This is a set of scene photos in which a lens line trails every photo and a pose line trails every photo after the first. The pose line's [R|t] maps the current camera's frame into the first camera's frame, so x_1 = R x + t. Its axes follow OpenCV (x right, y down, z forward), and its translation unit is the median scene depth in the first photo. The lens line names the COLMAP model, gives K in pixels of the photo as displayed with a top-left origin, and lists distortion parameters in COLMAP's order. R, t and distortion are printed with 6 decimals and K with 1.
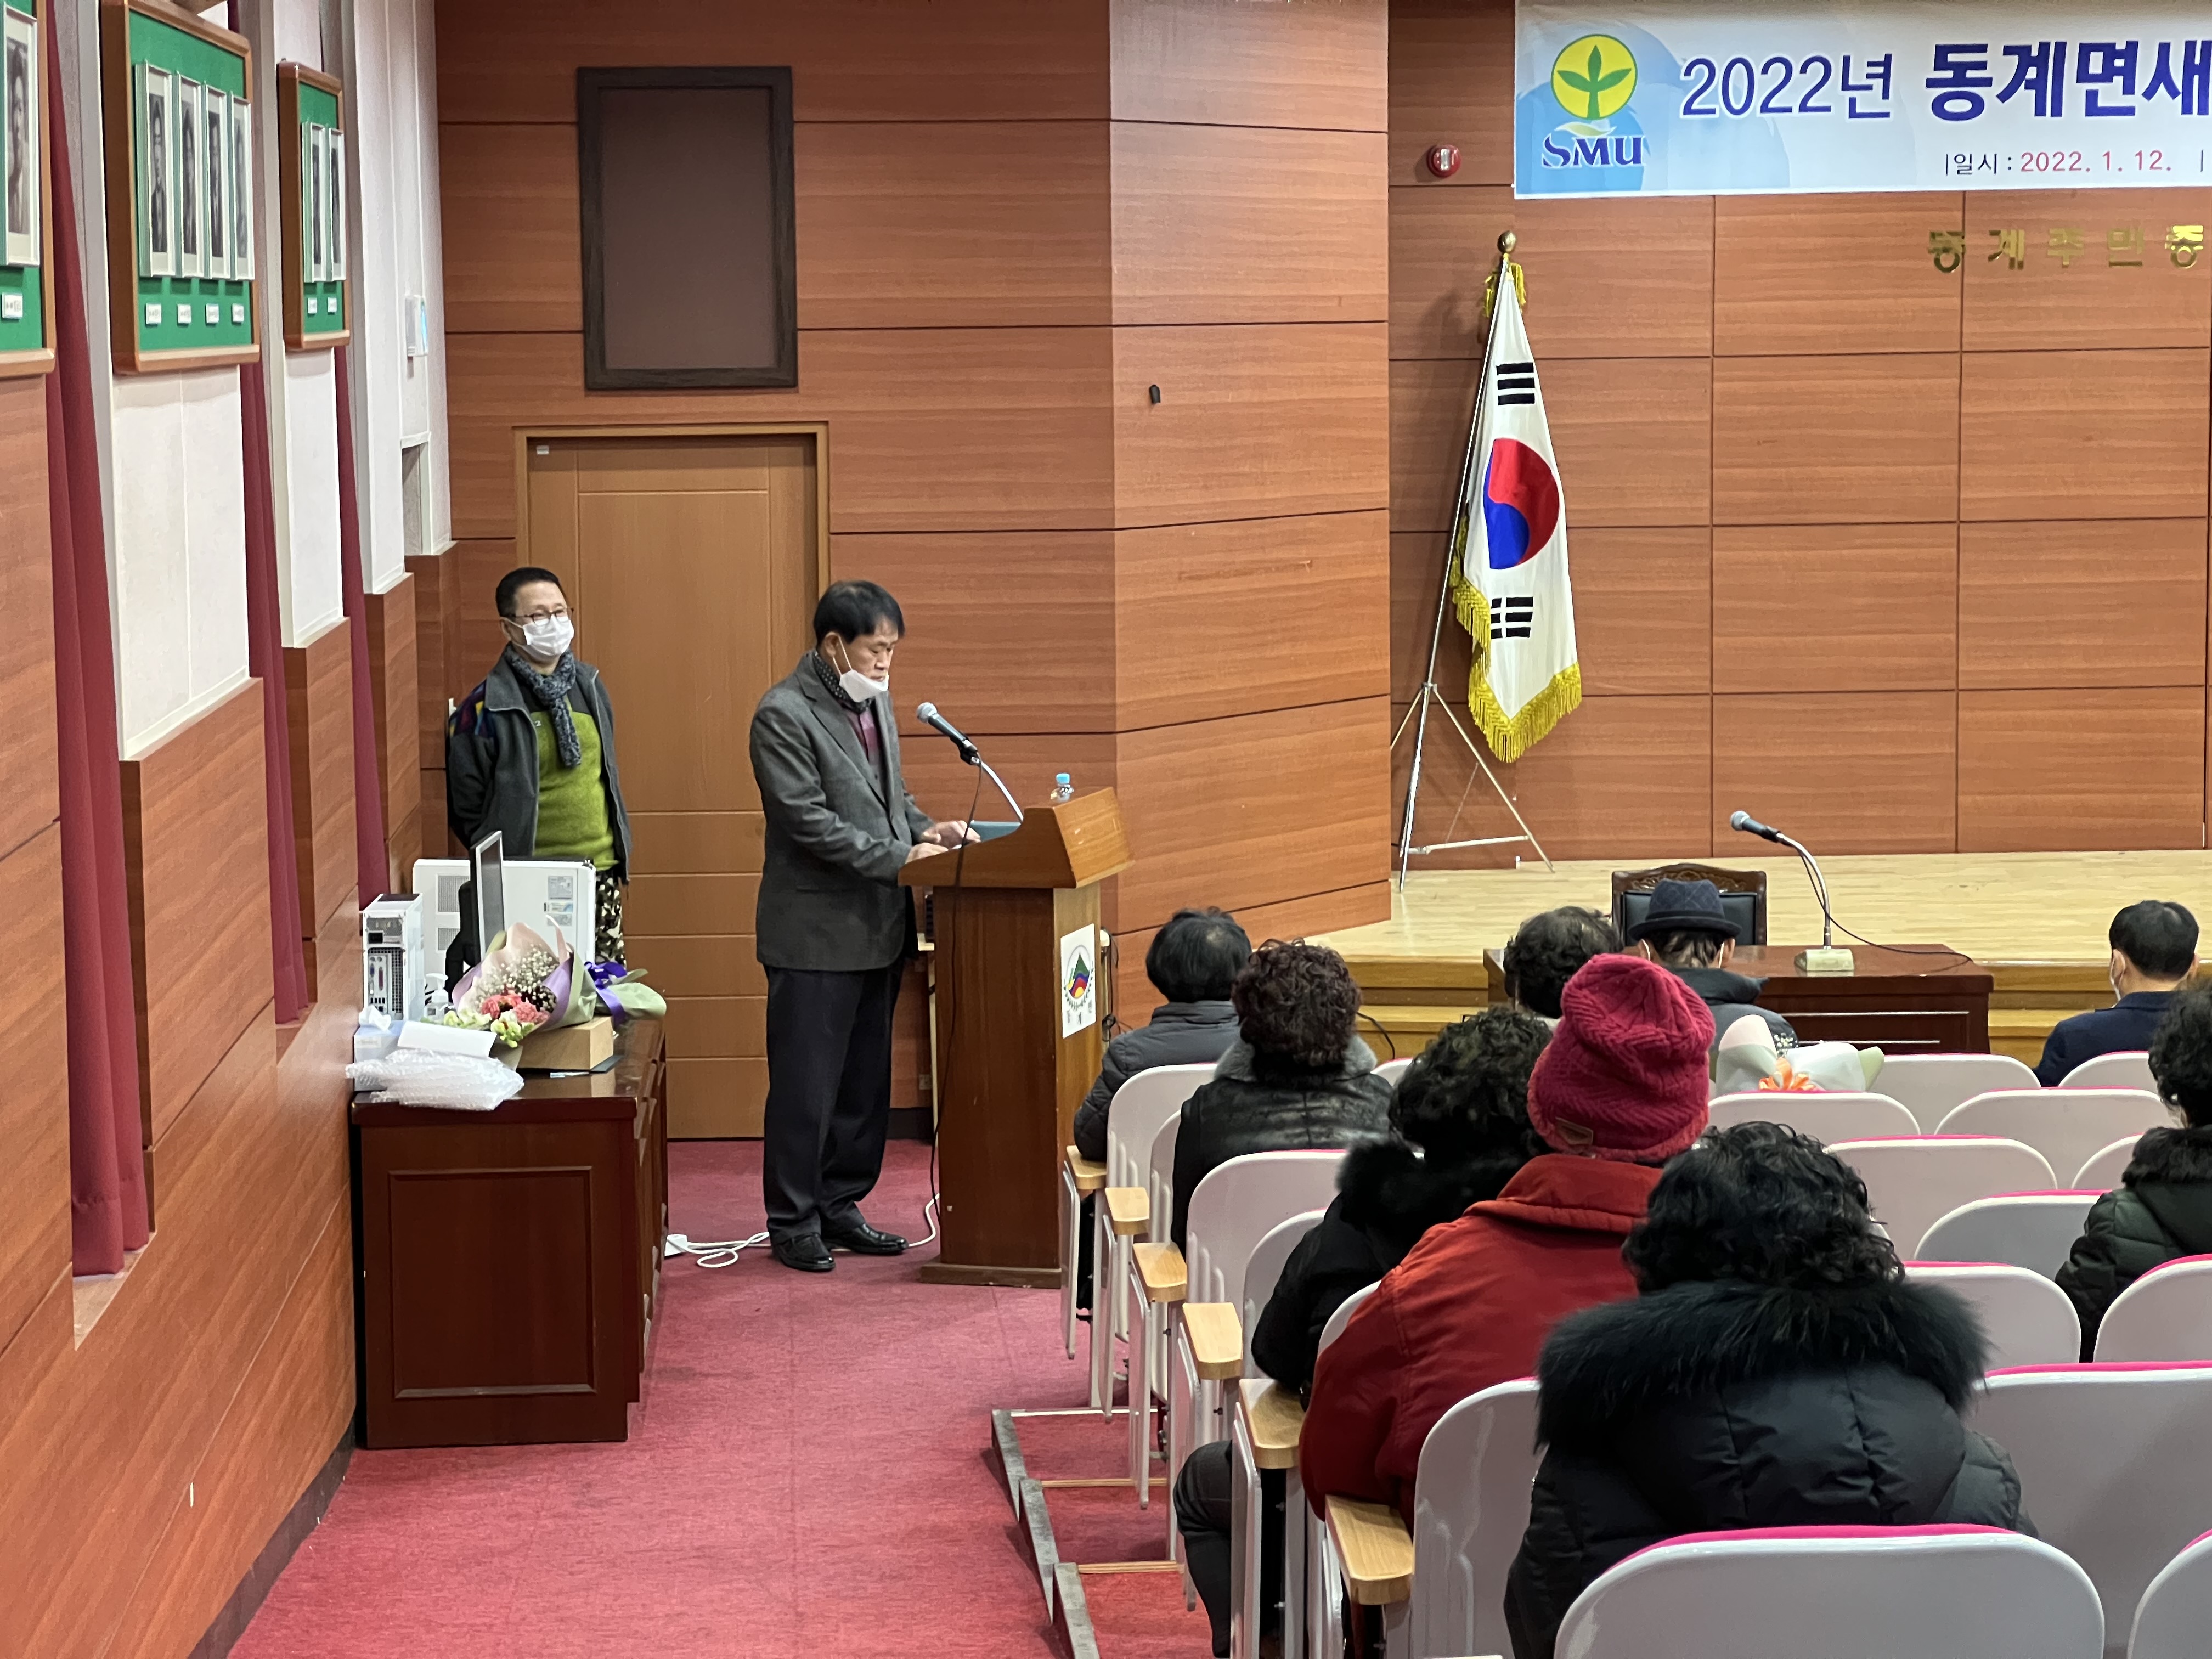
lens RADIAL K [[4926.7, 0, 1110.2], [0, 4926.7, 731.4], [0, 0, 1]] dist [0.174570, 0.000000]
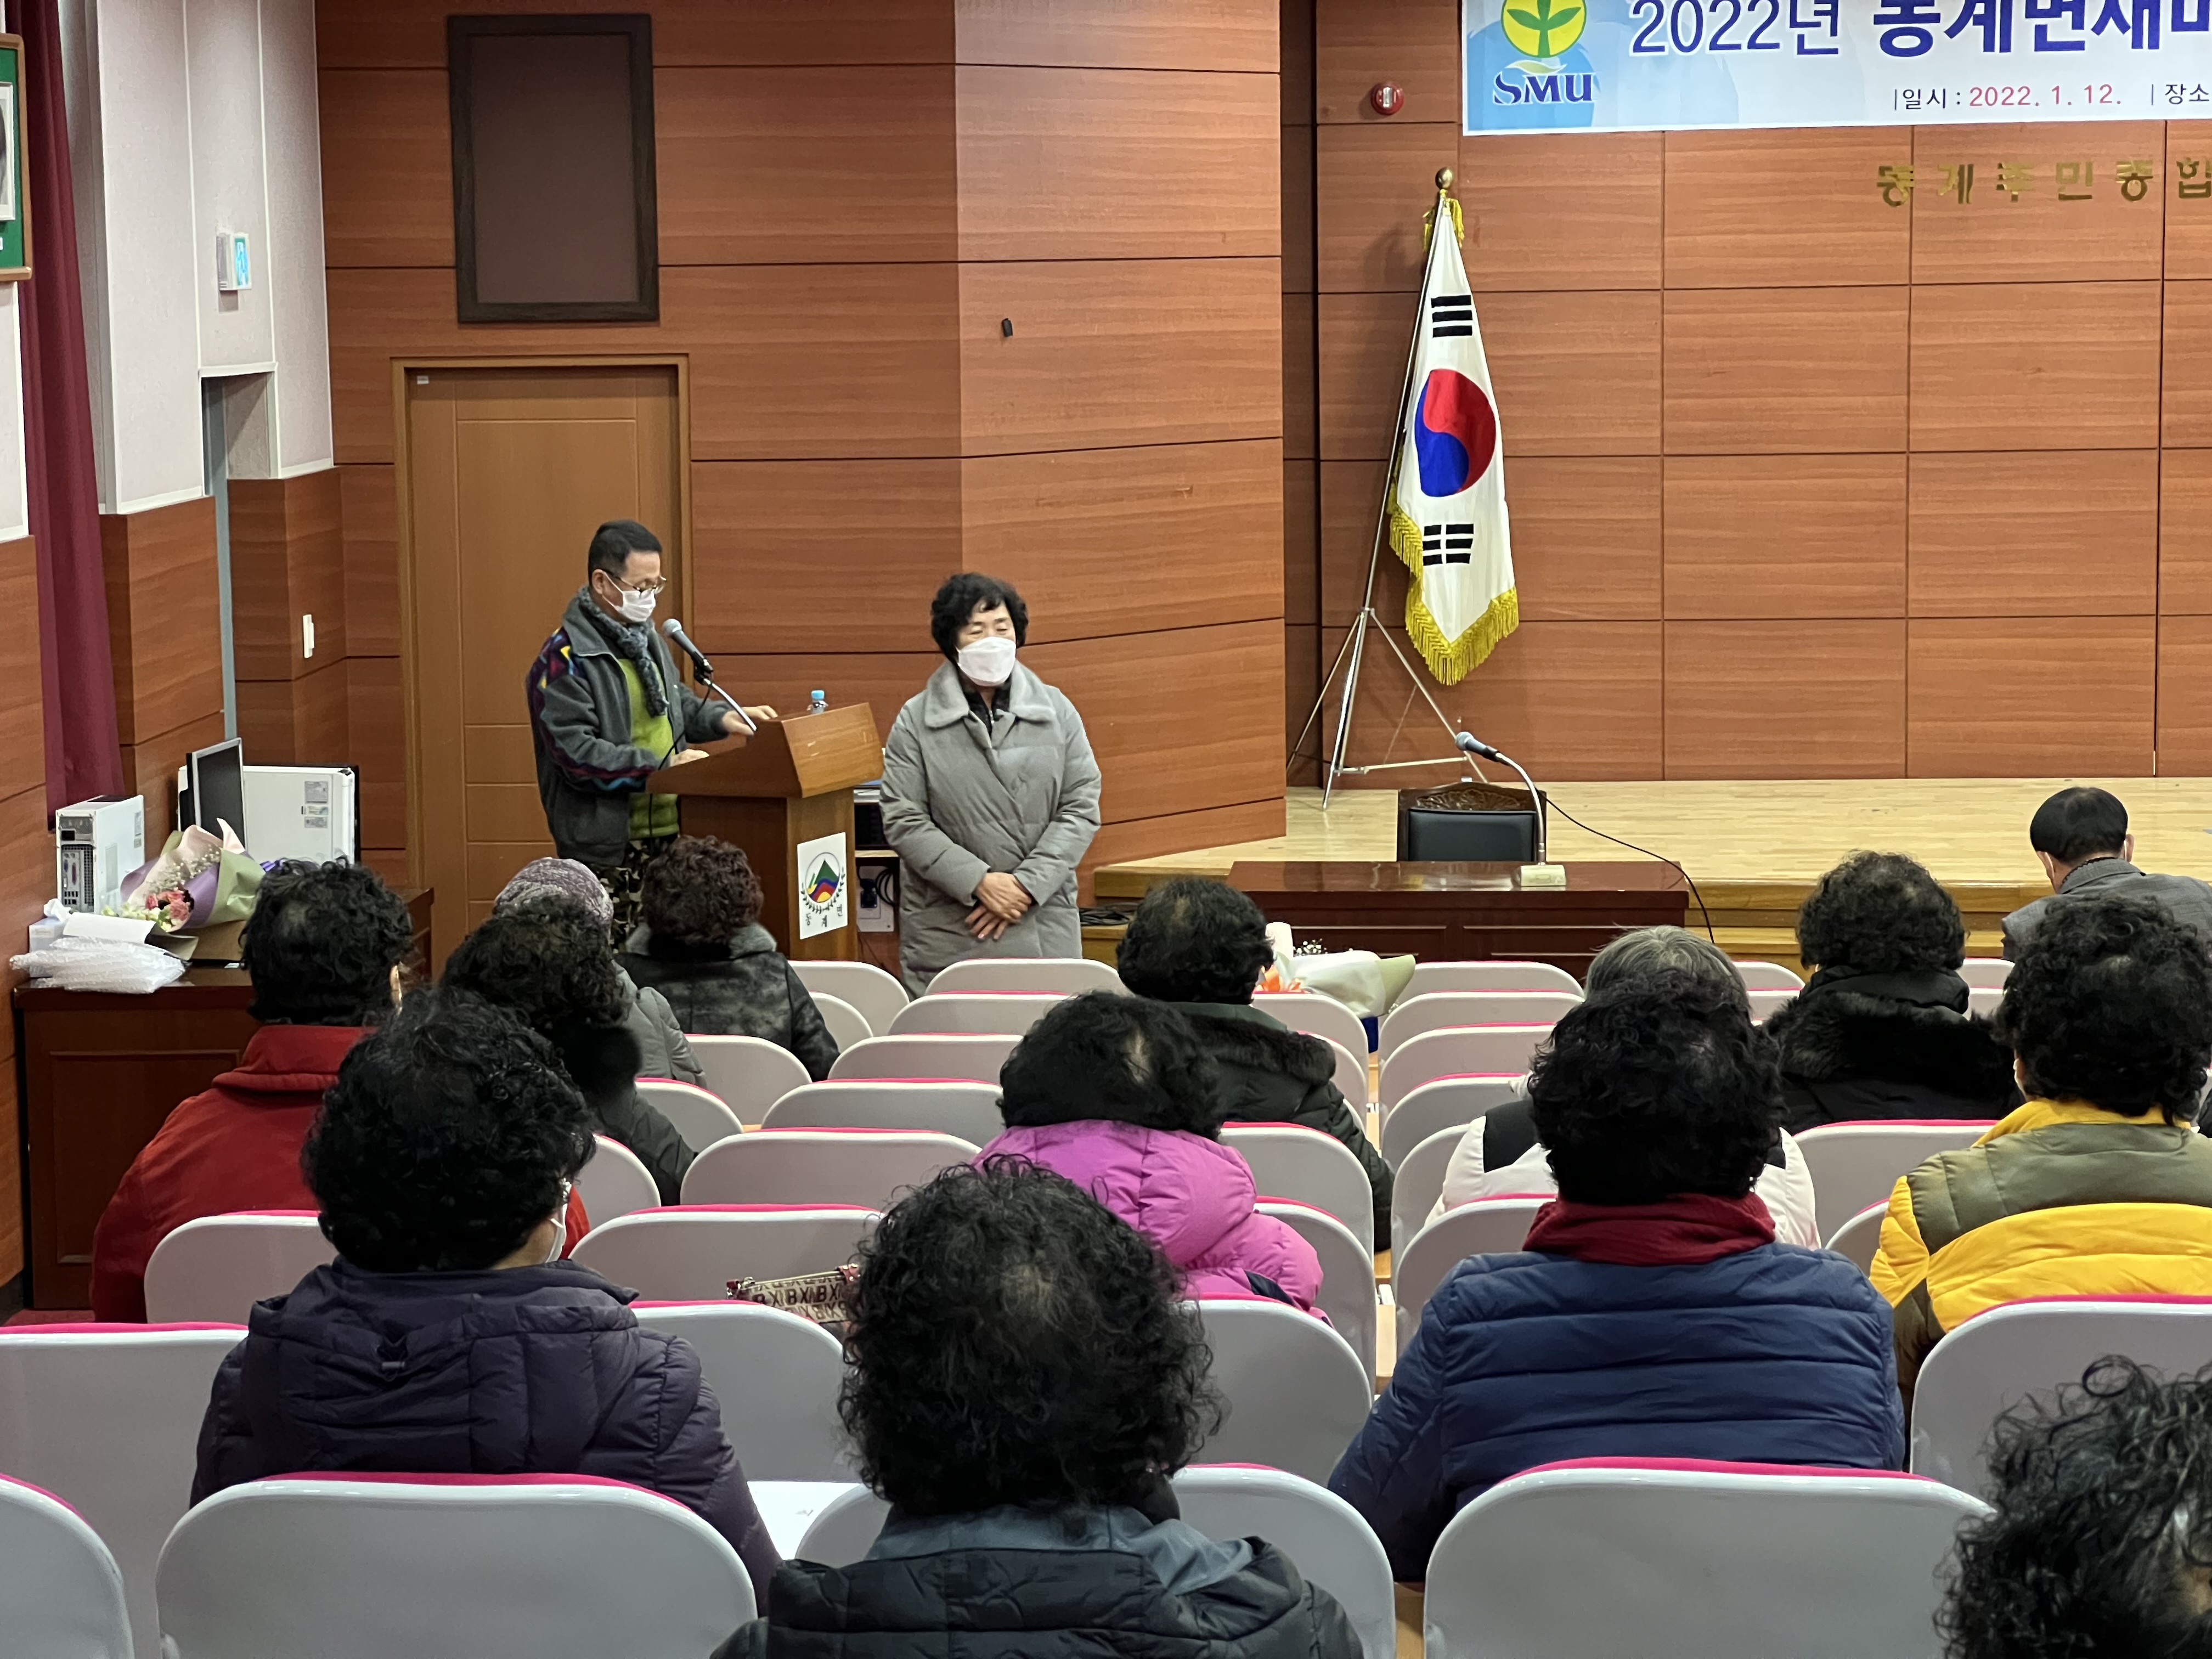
lens RADIAL K [[4926.7, 0, 1137.8], [0, 4926.7, 732.0], [0, 0, 1]] dist [0.174570, 0.000000]
pose [[0.993358, 0.009696, -0.114653, 0.146404], [-0.007942, 0.999844, 0.015750, 0.000383], [0.114788, -0.014735, 0.993281, -0.030808]]
